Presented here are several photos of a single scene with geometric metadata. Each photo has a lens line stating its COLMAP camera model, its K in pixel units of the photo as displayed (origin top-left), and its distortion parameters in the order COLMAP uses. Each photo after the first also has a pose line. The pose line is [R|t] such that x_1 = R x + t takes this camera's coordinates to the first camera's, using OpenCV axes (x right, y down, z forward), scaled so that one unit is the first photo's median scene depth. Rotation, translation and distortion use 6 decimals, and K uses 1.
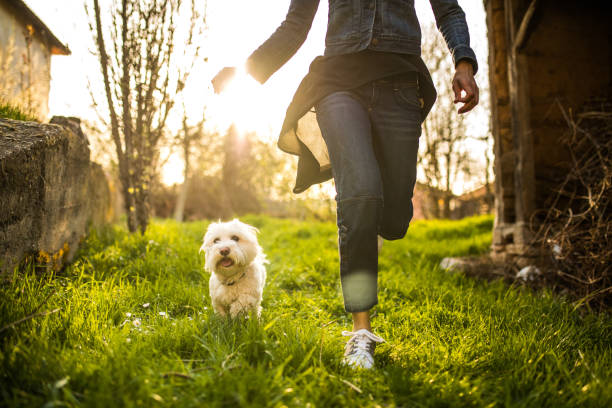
lens RADIAL K [[598.2, 0, 306.0], [0, 598.2, 204.0], [0, 0, 1]] dist [-0.016178, 0.028053]
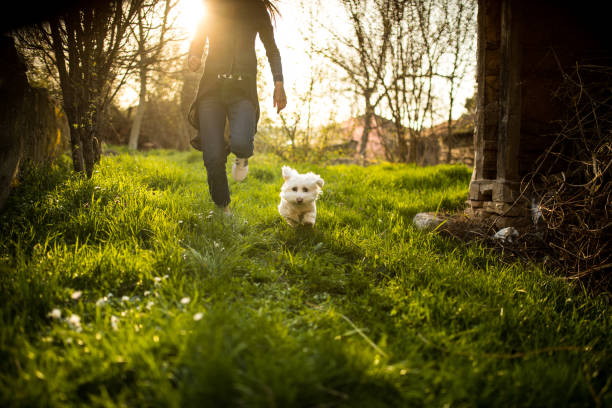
lens RADIAL K [[591.3, 0, 306.0], [0, 591.3, 204.0], [0, 0, 1]] dist [-0.005084, 0.000643]
pose [[0.996442, 0.038899, 0.074770, -0.015135], [-0.047592, 0.991843, 0.118250, -0.026525], [-0.069560, -0.121387, 0.990165, 0.099810]]
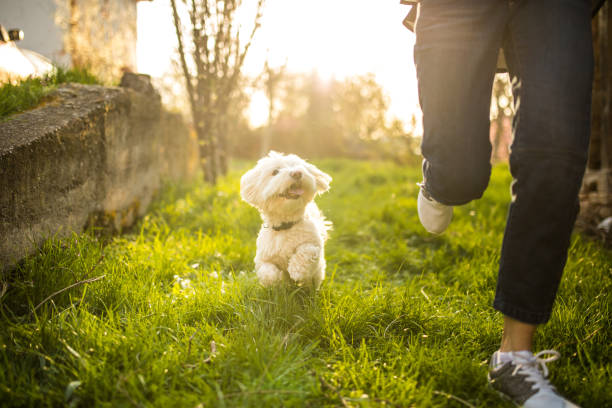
lens RADIAL K [[598.2, 0, 306.0], [0, 598.2, 204.0], [0, 0, 1]] dist [-0.016178, 0.028053]
pose [[0.988611, -0.000805, -0.150493, 0.037005], [0.016459, 0.994565, 0.102804, -0.019919], [0.149593, -0.104110, 0.983251, 0.004714]]
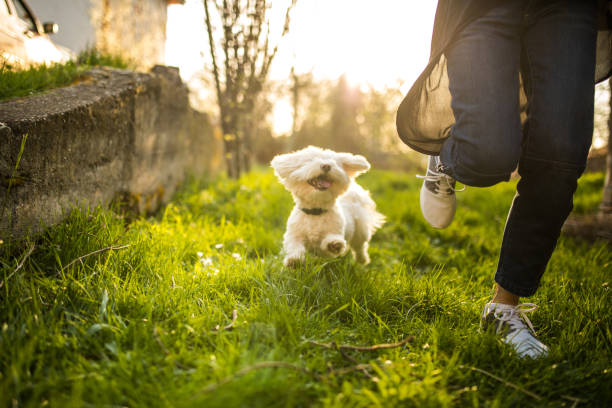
lens RADIAL K [[598.2, 0, 306.0], [0, 598.2, 204.0], [0, 0, 1]] dist [-0.016178, 0.028053]
pose [[0.982380, 0.040917, -0.182359, 0.032637], [-0.025816, 0.996095, 0.084426, 0.000991], [0.185101, -0.078231, 0.979601, 0.002725]]
